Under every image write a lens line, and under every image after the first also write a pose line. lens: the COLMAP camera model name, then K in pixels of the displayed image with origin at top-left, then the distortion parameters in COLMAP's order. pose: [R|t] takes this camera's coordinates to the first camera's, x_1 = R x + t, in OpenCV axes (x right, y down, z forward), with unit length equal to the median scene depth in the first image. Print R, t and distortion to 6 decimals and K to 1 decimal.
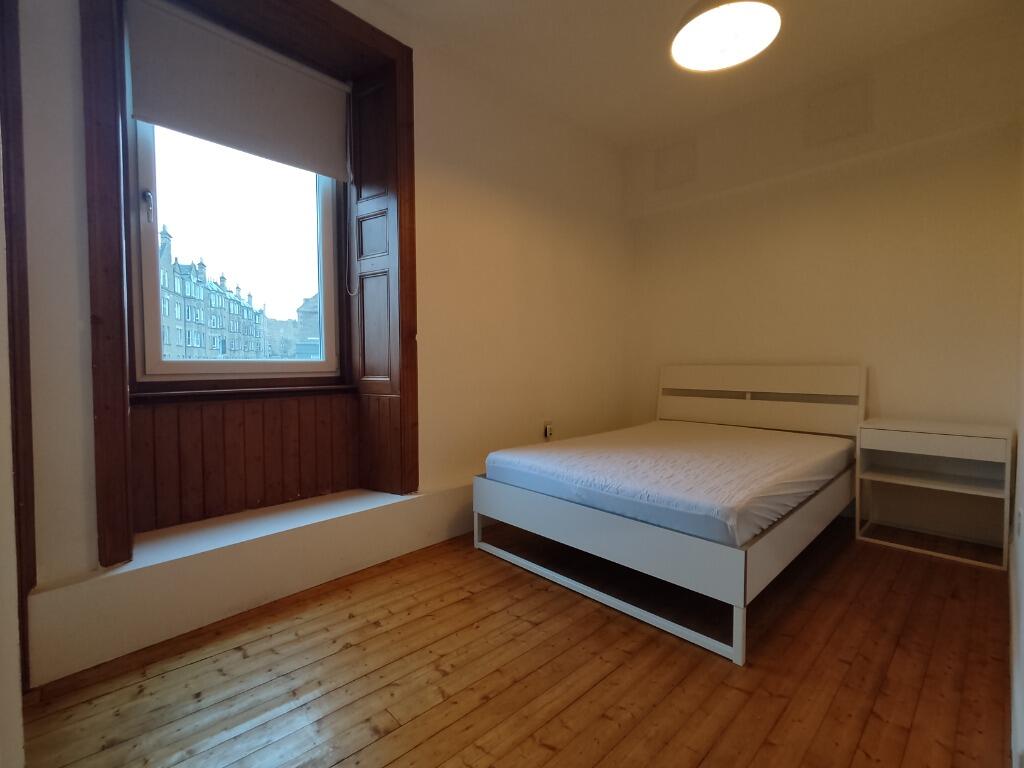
lens RADIAL K [[470.1, 0, 510.2], [0, 470.1, 376.5], [0, 0, 1]] dist [-0.004071, -0.001485]
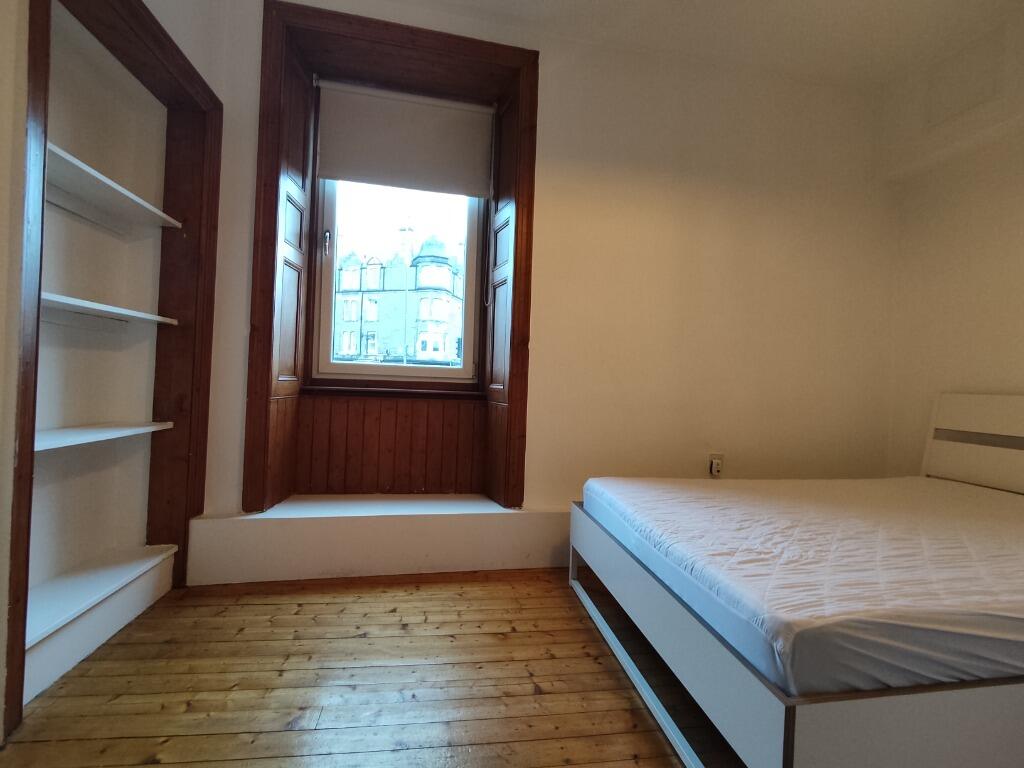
lens RADIAL K [[470.1, 0, 510.2], [0, 470.1, 376.5], [0, 0, 1]] dist [-0.004071, -0.001485]
pose [[0.820463, 0.032957, -0.570749, 0.341896], [-0.058543, 0.997932, -0.026534, 0.008550], [0.568695, 0.055183, 0.820696, 0.211351]]
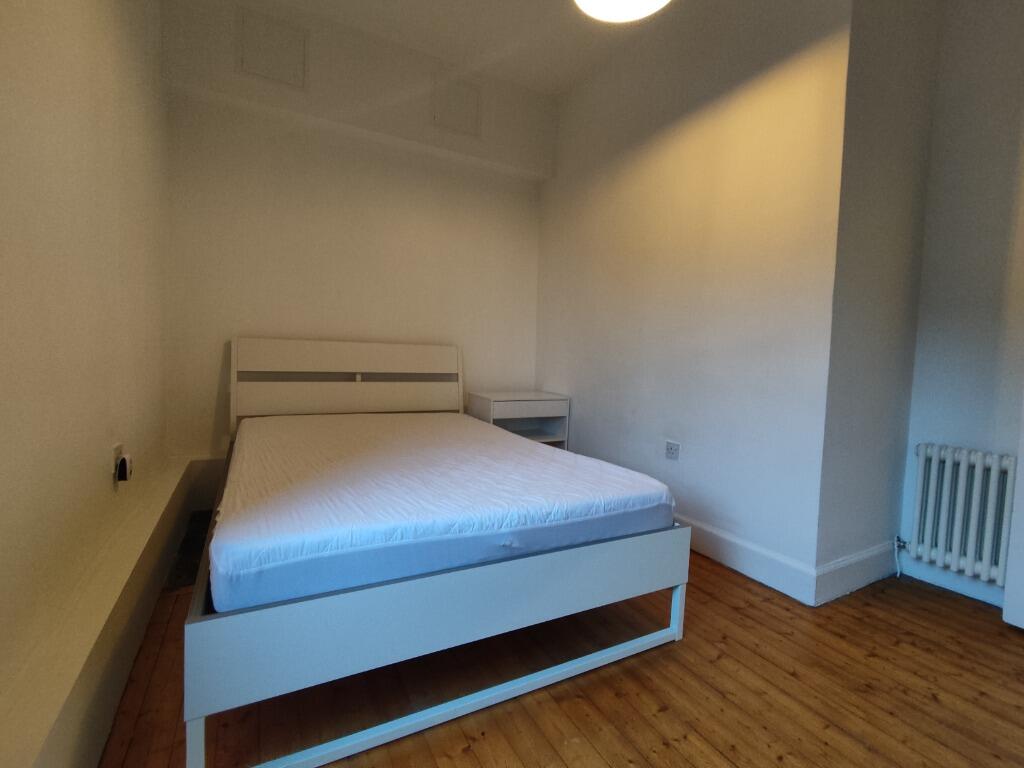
lens RADIAL K [[477.8, 0, 512.0], [0, 477.8, 384.0], [0, 0, 1]] dist [-0.001041, -0.000180]
pose [[0.256426, -0.044365, 0.965545, -0.383462], [-0.009173, 0.998789, 0.048329, 0.012370], [-0.966520, -0.021250, 0.255708, 0.731409]]
